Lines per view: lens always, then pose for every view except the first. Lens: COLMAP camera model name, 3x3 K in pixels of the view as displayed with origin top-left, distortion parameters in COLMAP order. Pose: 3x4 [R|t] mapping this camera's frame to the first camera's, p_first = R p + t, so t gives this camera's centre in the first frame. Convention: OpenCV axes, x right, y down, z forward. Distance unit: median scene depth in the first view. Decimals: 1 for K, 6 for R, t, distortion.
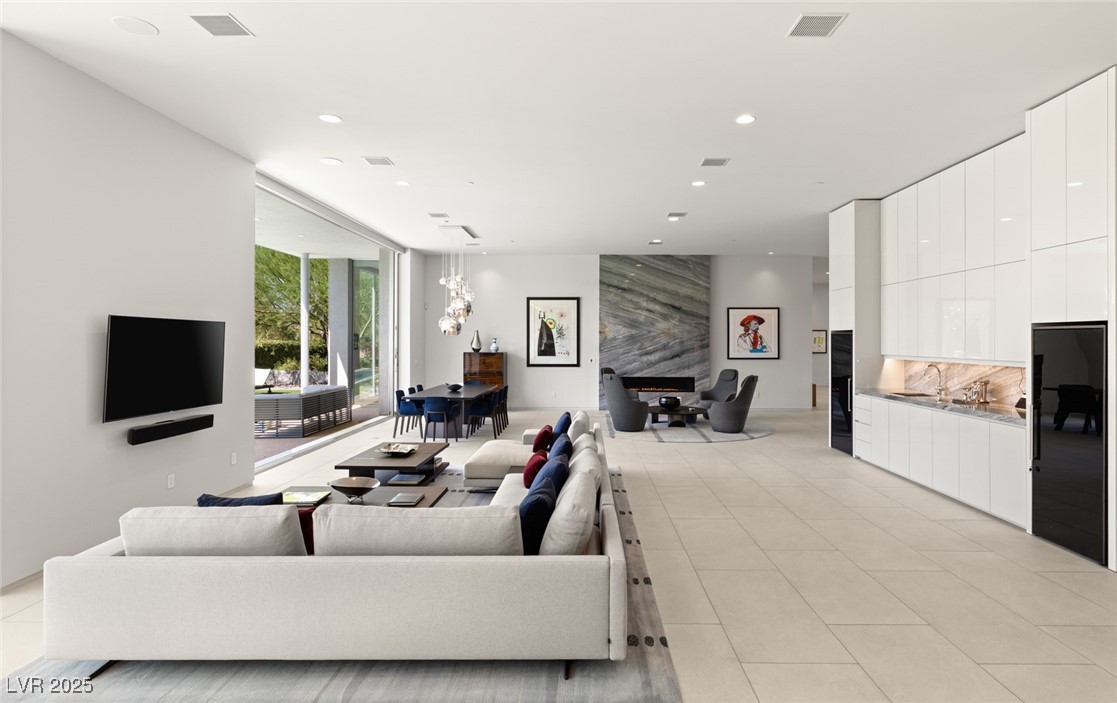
lens RADIAL K [[597.1, 0, 580.8], [0, 597.1, 325.1], [0, 0, 1]] dist [-0.001999, -0.000090]
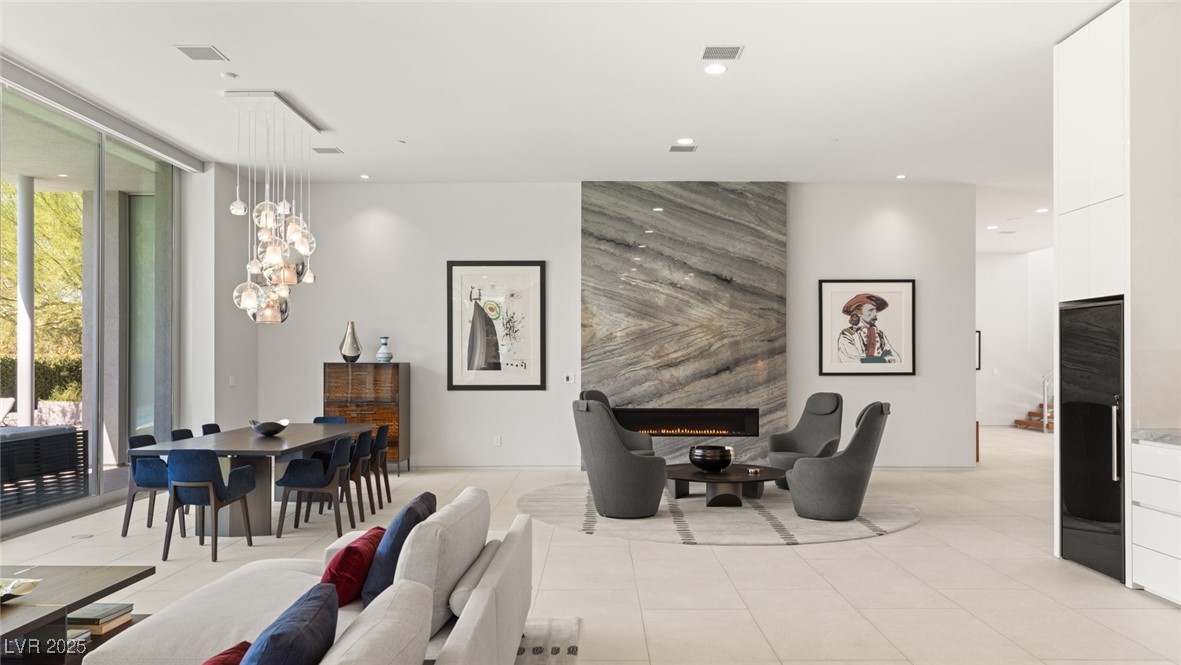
lens RADIAL K [[912.1, 0, 590.4], [0, 912.1, 335.5], [0, 0, 1]] dist [0.007620, 0.001482]
pose [[0.999960, -0.001982, 0.008679, 0.032429], [0.001964, 0.999996, 0.002139, 0.019566], [-0.008683, -0.002122, 0.999960, 0.181624]]
